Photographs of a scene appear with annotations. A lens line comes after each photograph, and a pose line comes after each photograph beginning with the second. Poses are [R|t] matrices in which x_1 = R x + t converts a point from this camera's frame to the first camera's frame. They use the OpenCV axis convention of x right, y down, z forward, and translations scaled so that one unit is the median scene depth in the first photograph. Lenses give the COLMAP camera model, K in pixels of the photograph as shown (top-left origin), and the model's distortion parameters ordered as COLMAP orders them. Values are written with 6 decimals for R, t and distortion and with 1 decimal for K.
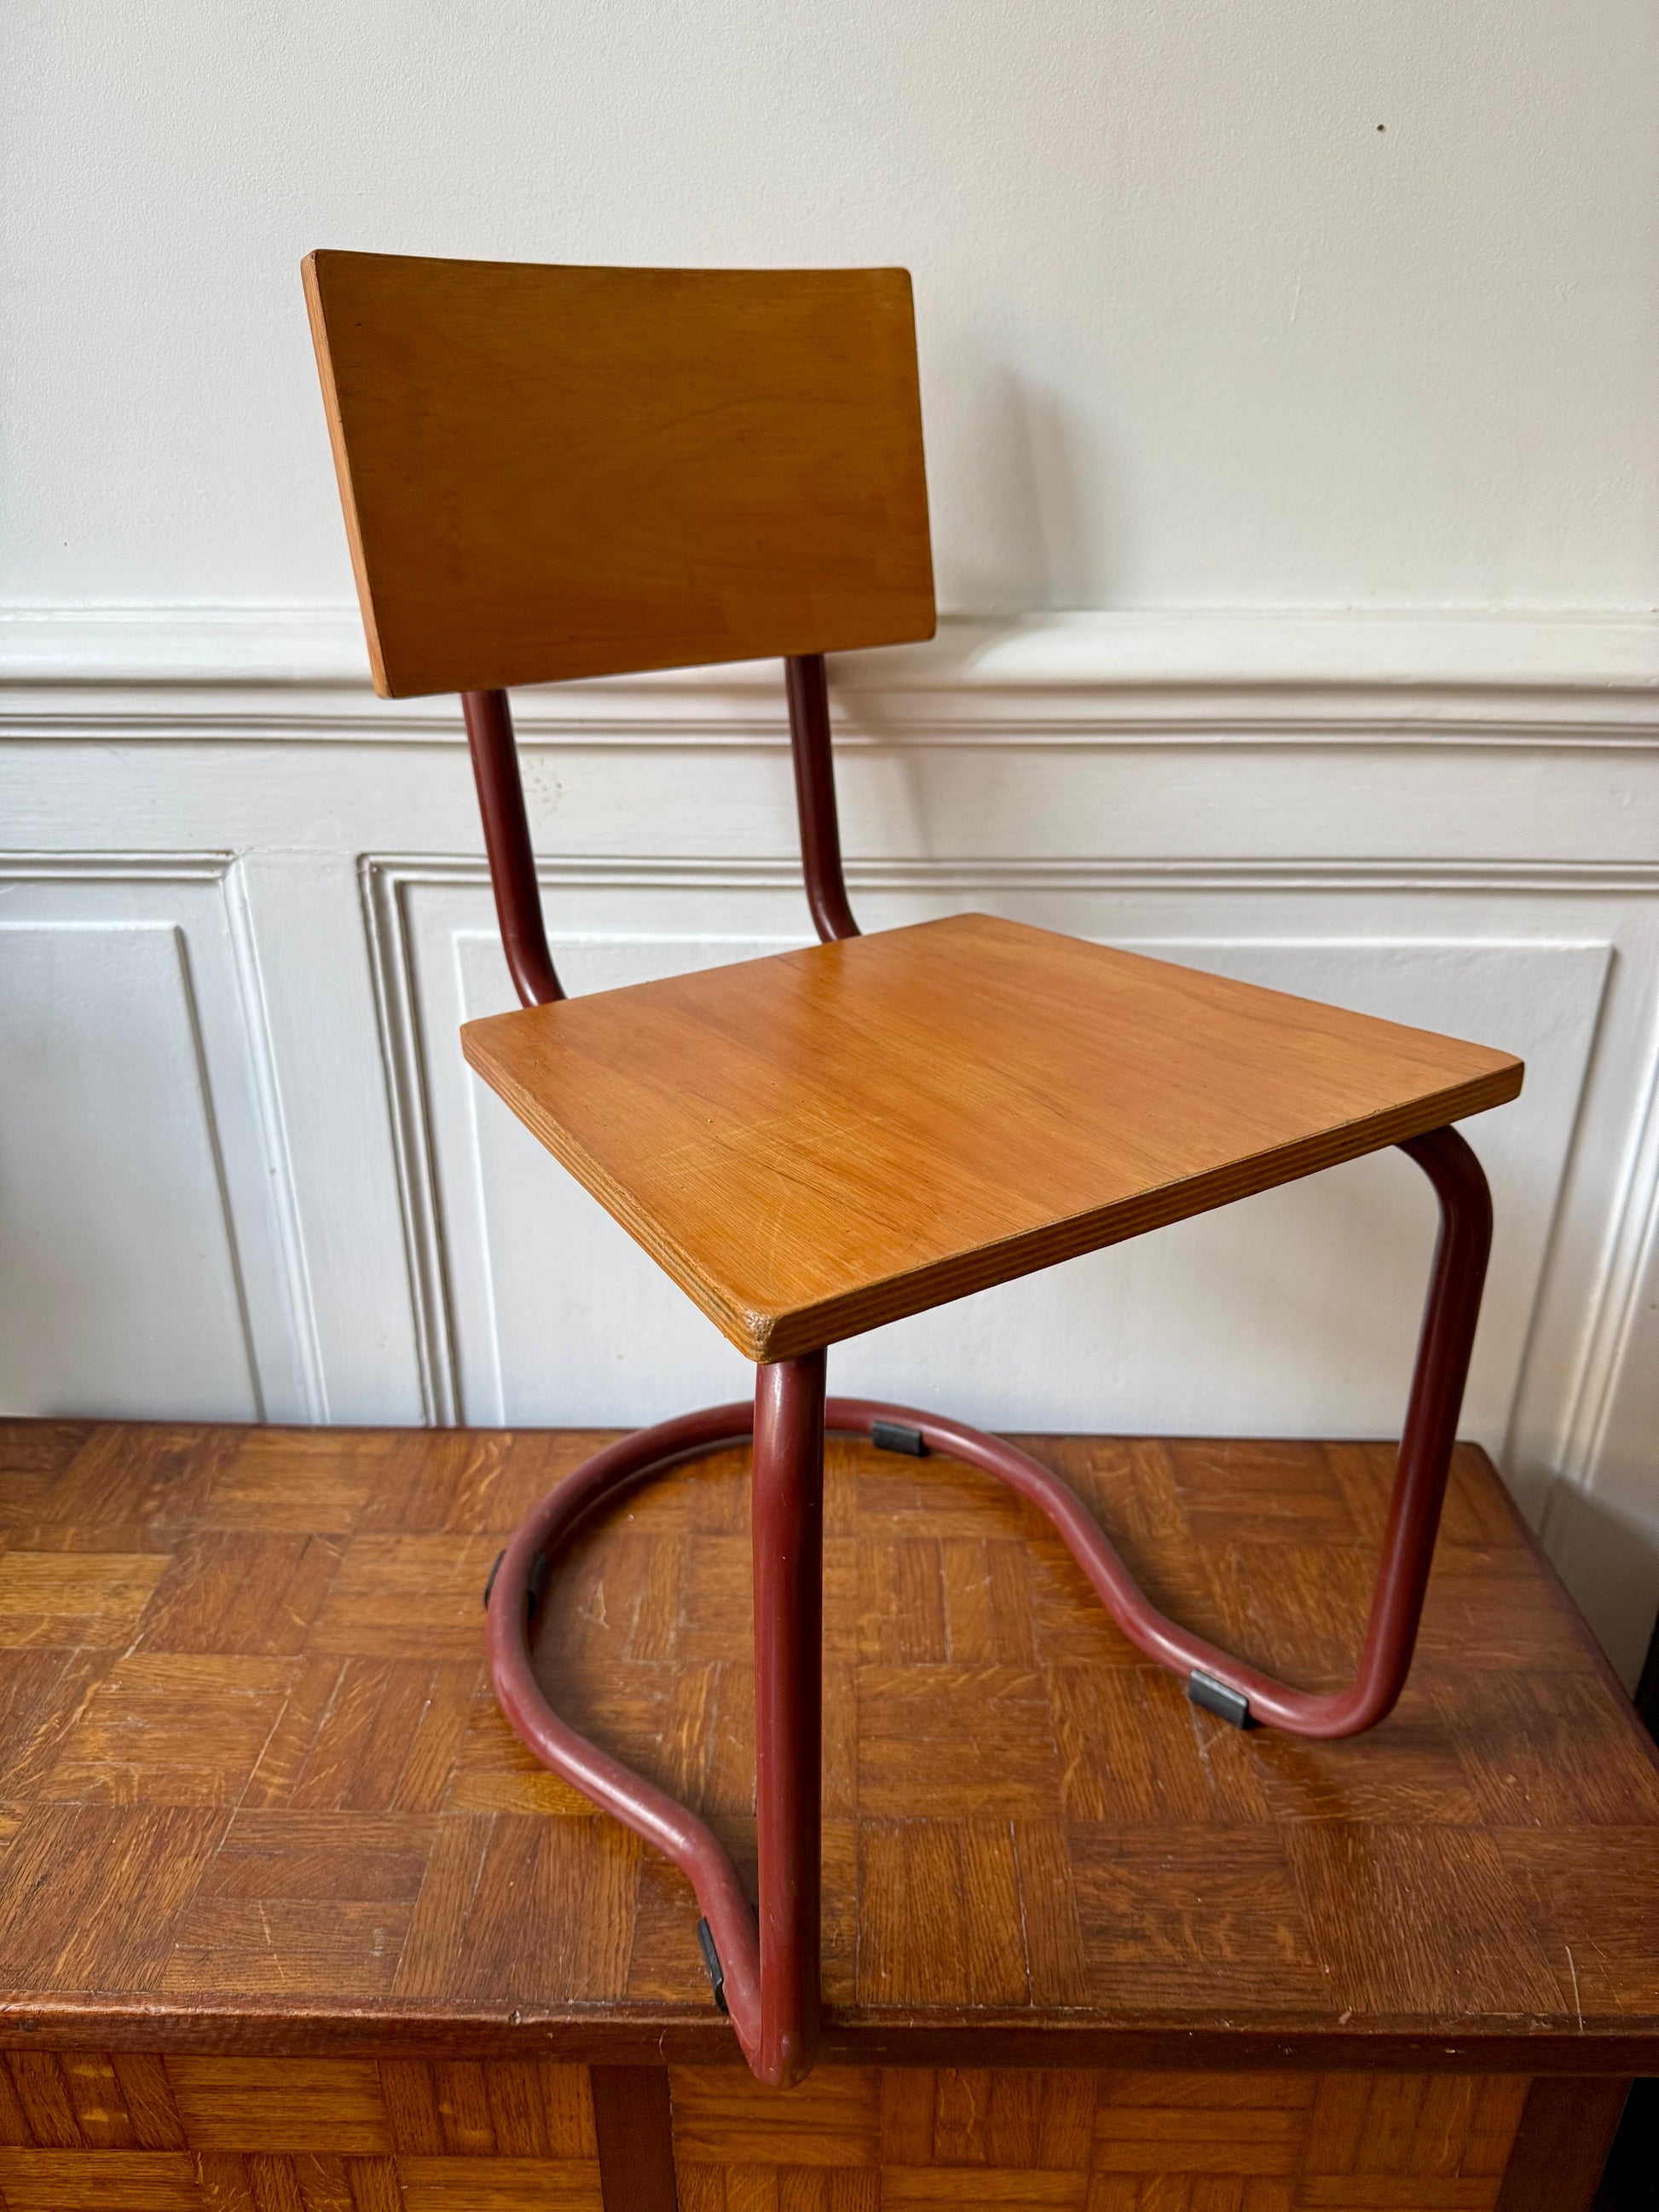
lens RADIAL K [[1587.0, 0, 826.5], [0, 1587.0, 1117.0], [0, 0, 1]] dist [-0.008417, -0.003576]
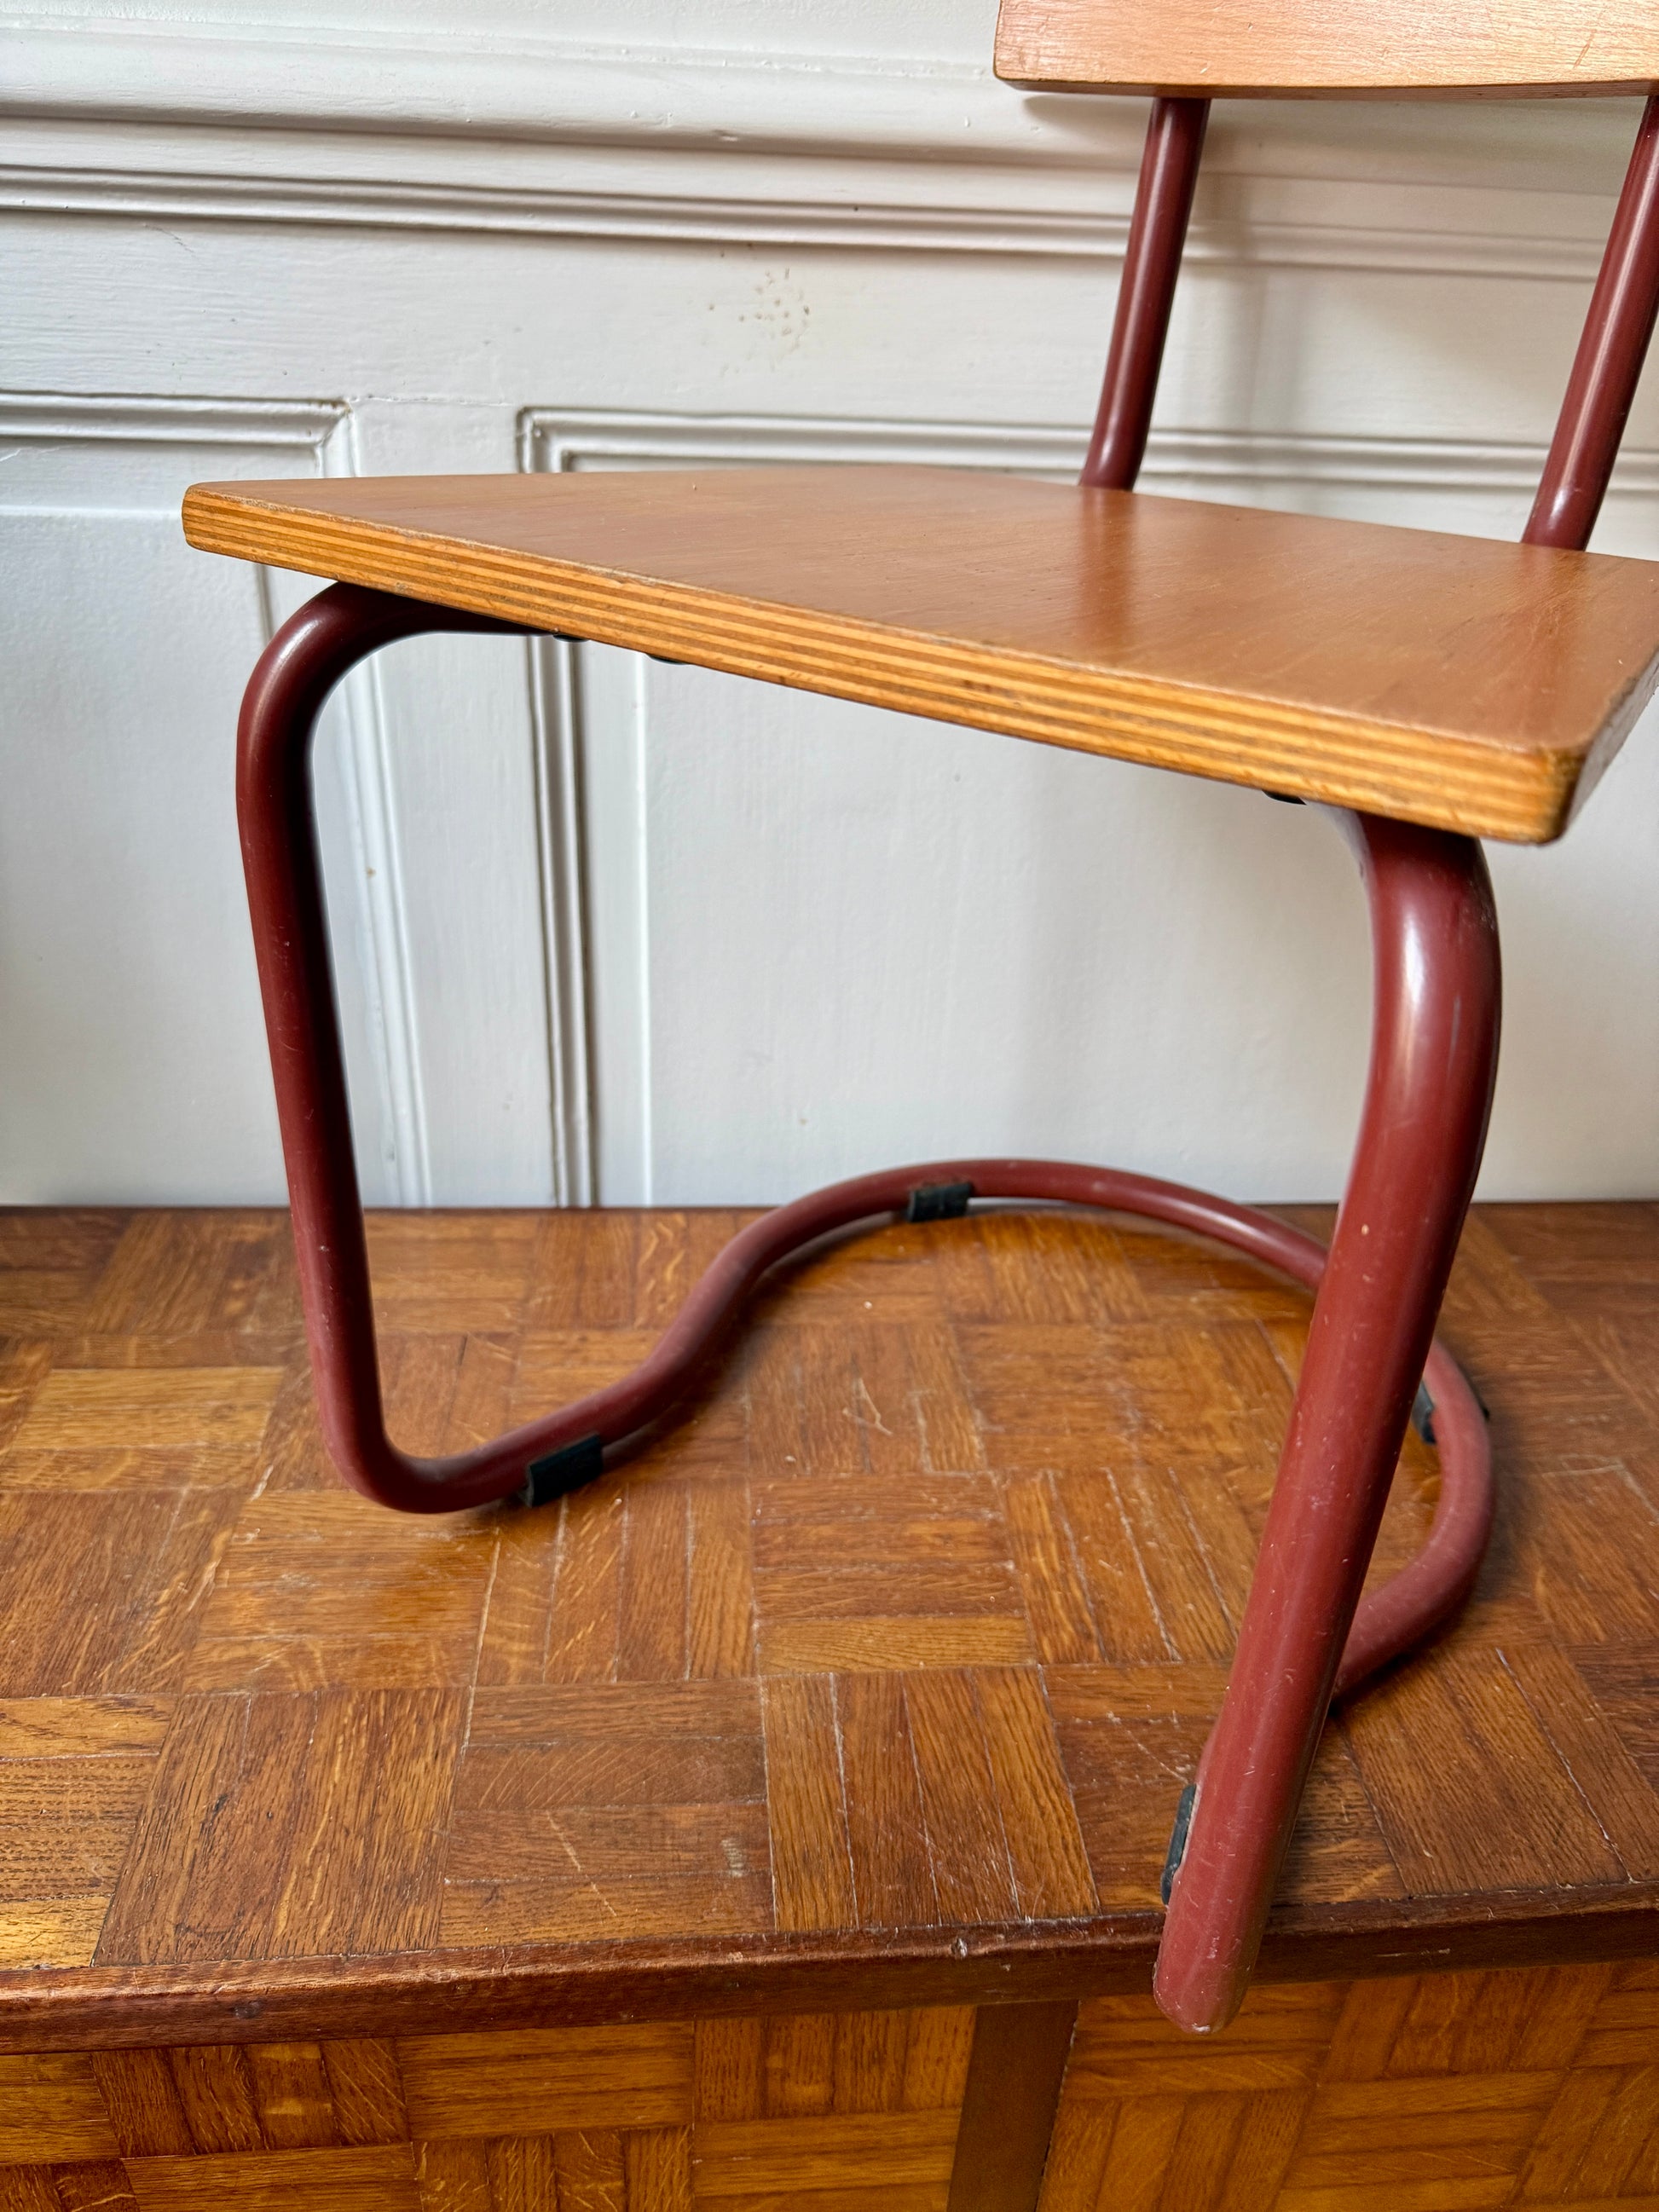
lens RADIAL K [[1594.7, 0, 826.8], [0, 1594.7, 1110.5], [0, 0, 1]] dist [-0.012738, -0.002661]
pose [[0.993846, -0.012633, 0.110047, -0.286640], [0.004140, 0.997017, 0.077067, 0.118673], [-0.110692, -0.076137, 0.990934, 0.281494]]
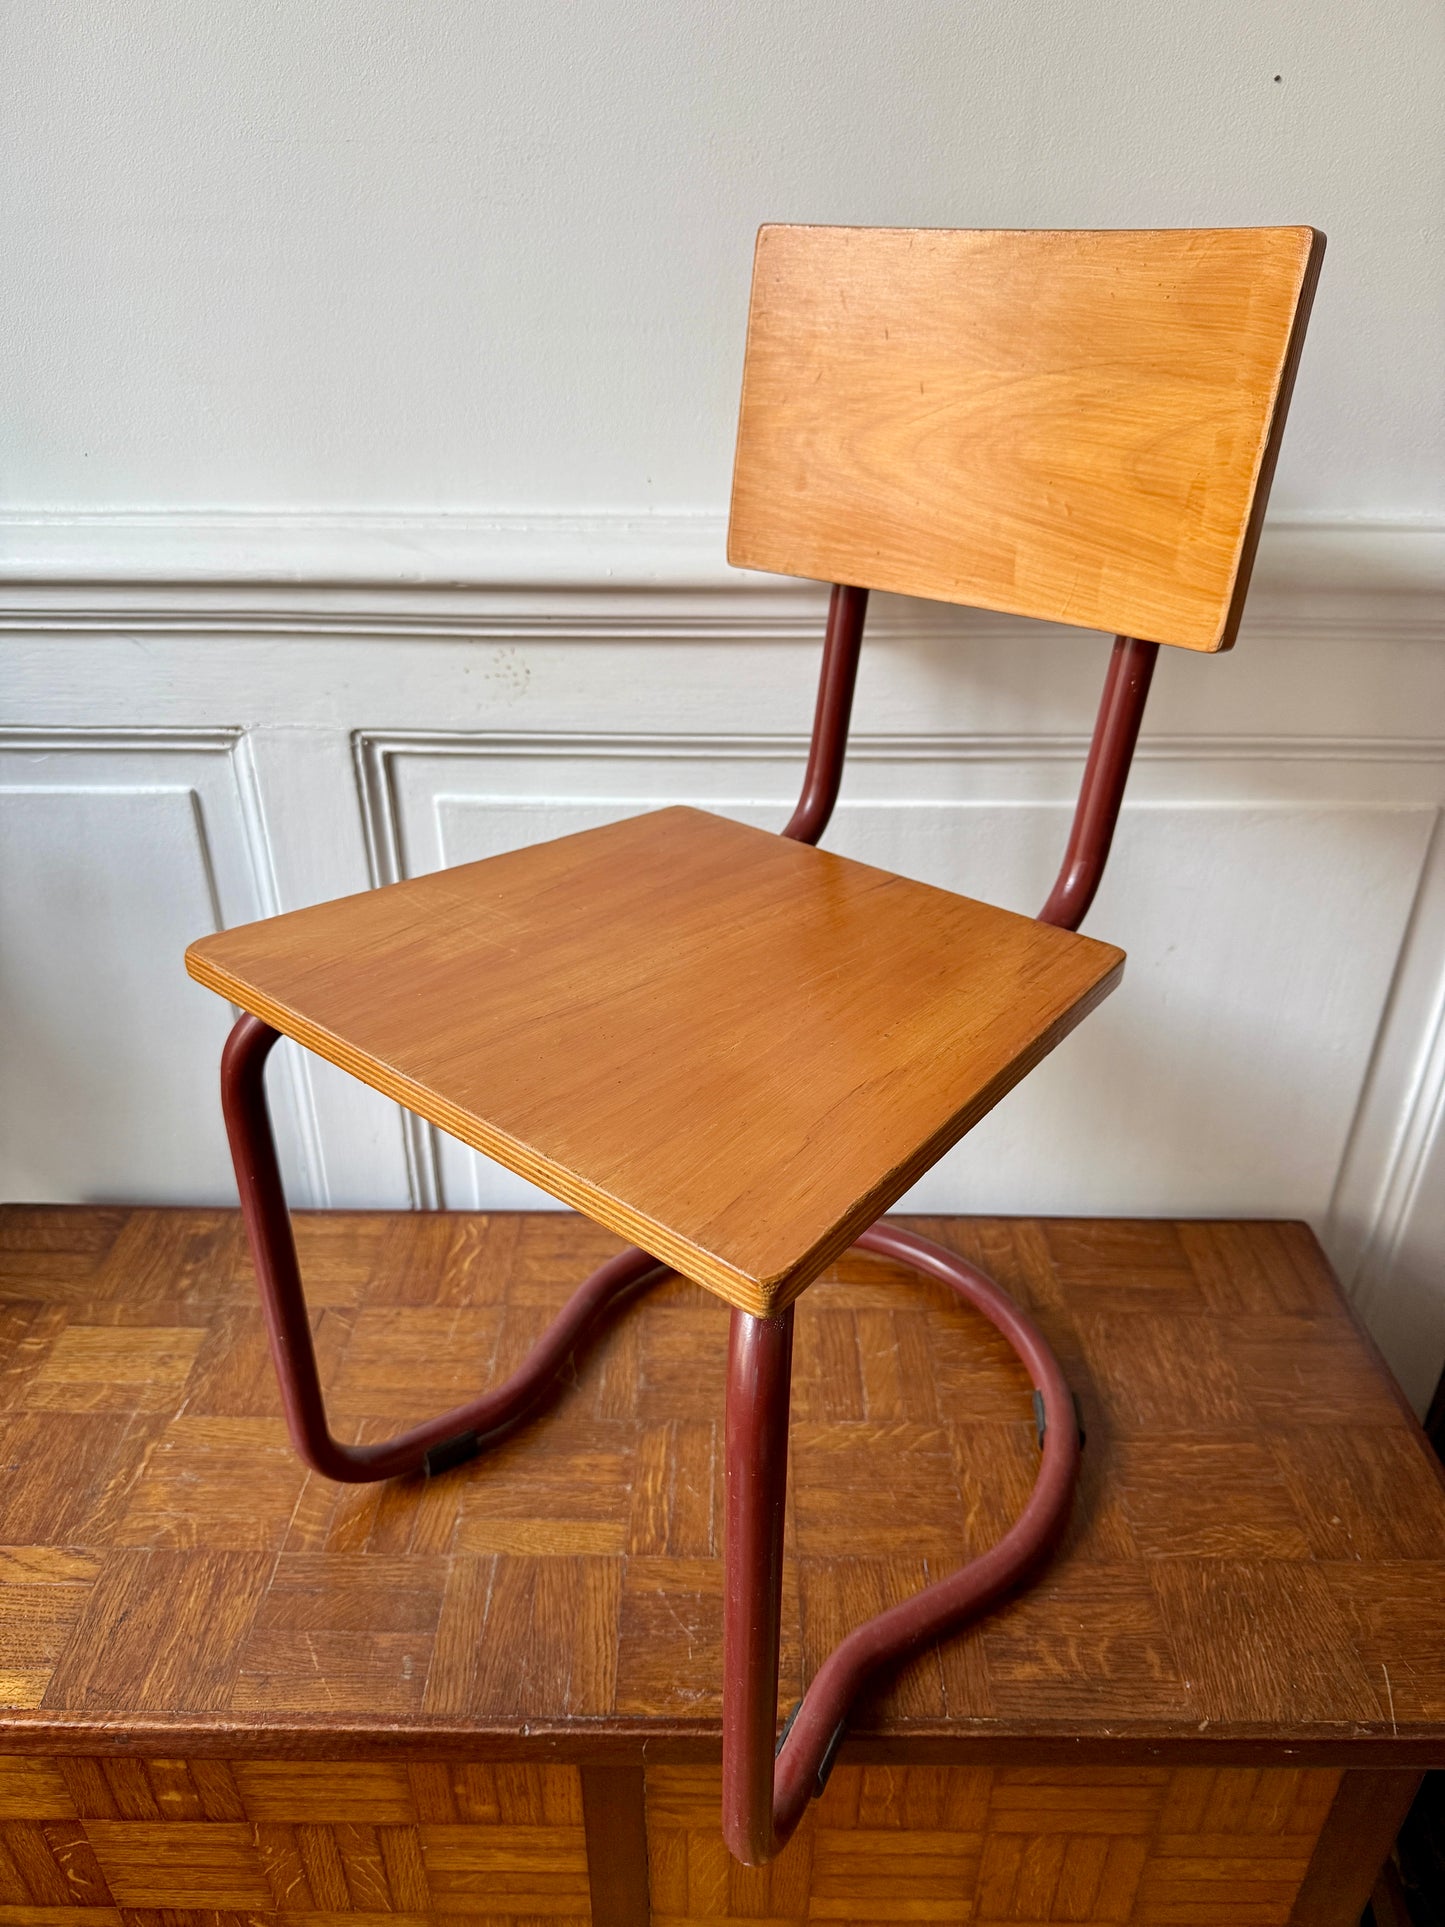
lens RADIAL K [[1380.7, 0, 716.7], [0, 1380.7, 972.6], [0, 0, 1]] dist [-0.002453, -0.010520]
pose [[0.999958, -0.002450, 0.008874, -0.049232], [0.001720, 0.996686, 0.081326, -0.085648], [-0.009044, -0.081307, 0.996648, -0.010794]]
